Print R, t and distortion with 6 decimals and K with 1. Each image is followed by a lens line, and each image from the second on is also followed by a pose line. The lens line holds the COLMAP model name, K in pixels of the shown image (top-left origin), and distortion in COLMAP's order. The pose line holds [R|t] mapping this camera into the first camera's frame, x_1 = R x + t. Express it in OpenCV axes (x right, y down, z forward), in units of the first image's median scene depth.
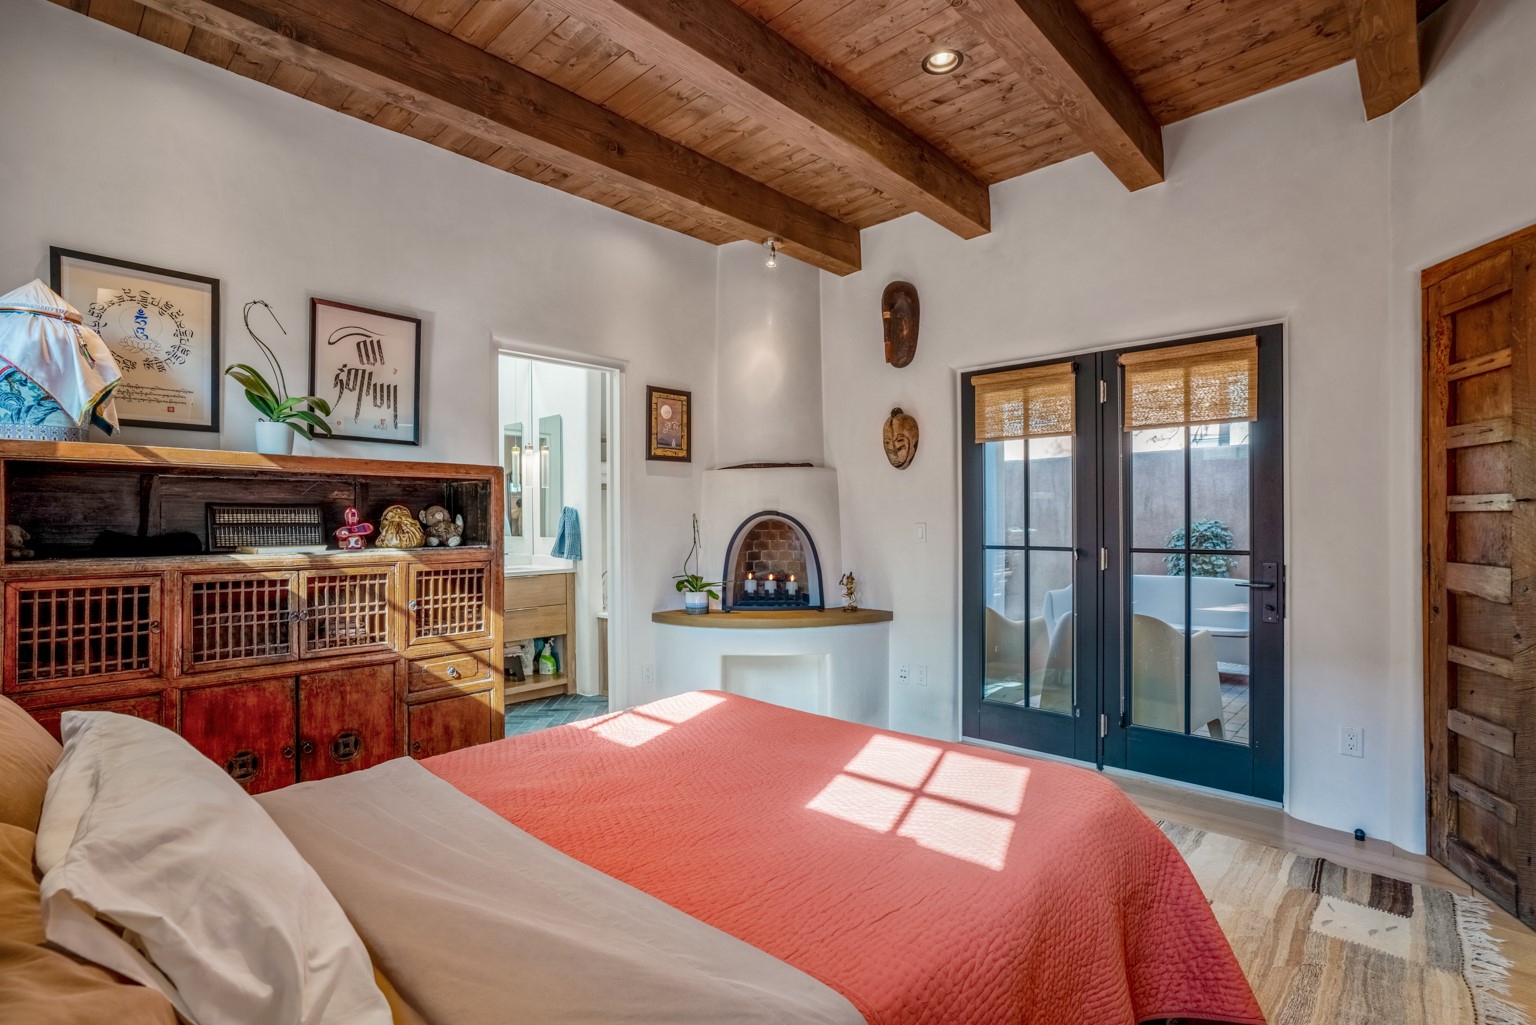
lens RADIAL K [[740.1, 0, 770.7], [0, 740.1, 528.4], [0, 0, 1]] dist [-0.019457, 0.000171]
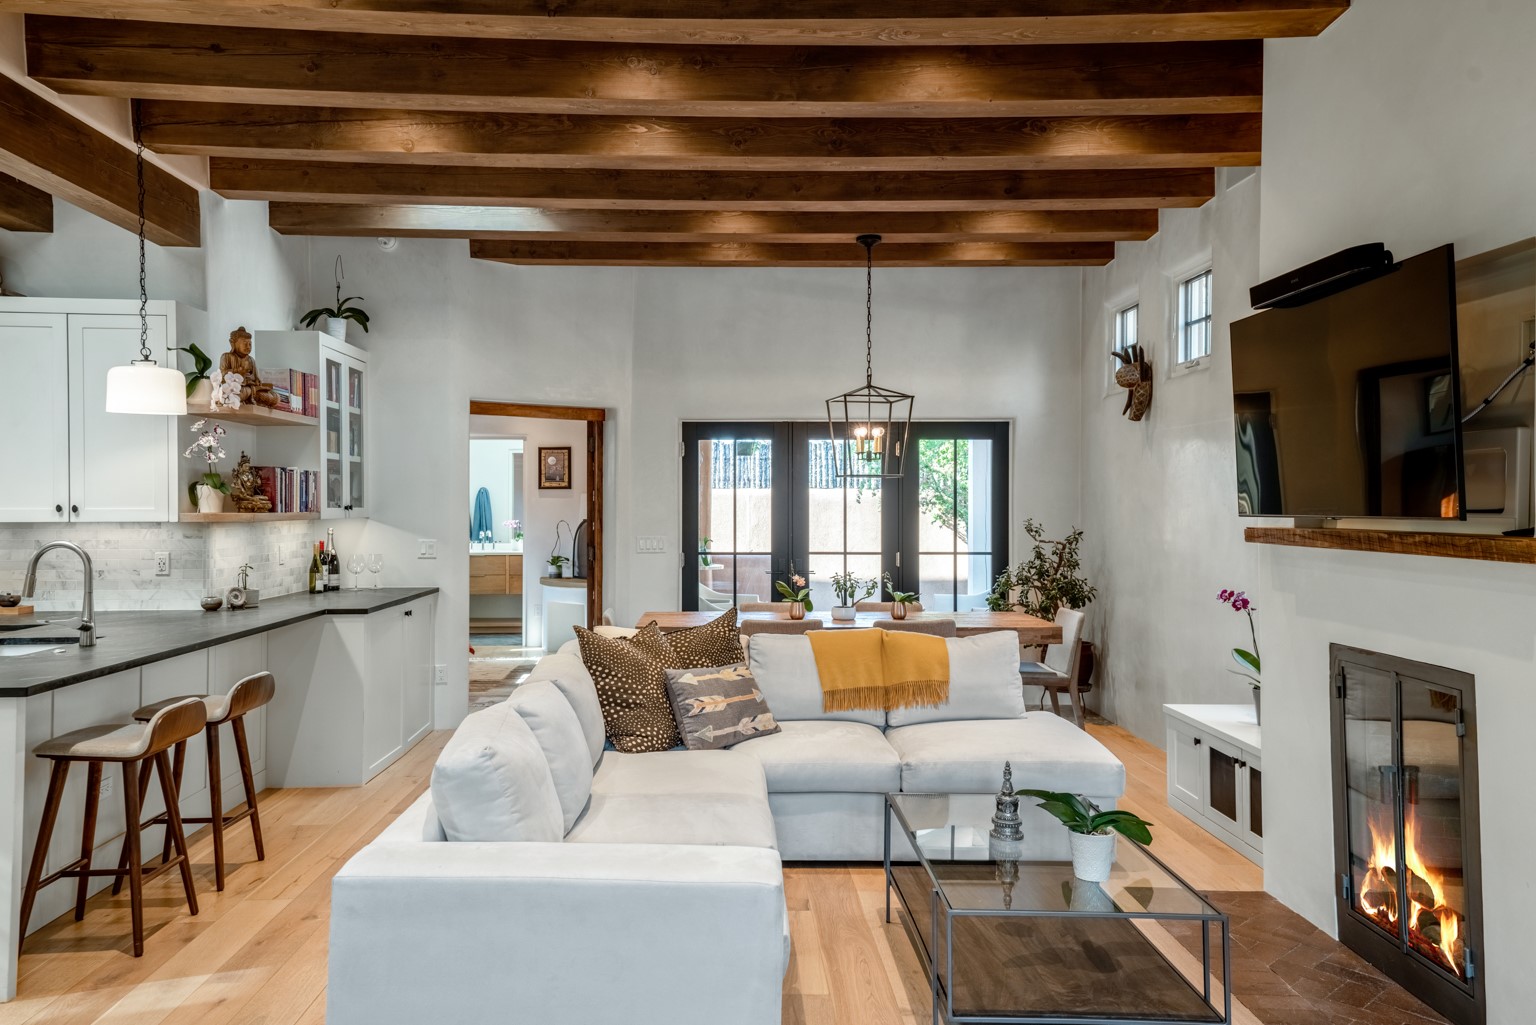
lens RADIAL K [[1151.9, 0, 742.3], [0, 1151.9, 502.0], [0, 0, 1]] dist [0.070207, 0.059562]
pose [[0.690397, 0.004489, -0.723417, 2.579001], [-0.012595, 0.999904, -0.005816, -0.063493], [0.723321, 0.013127, 0.690387, -0.643847]]
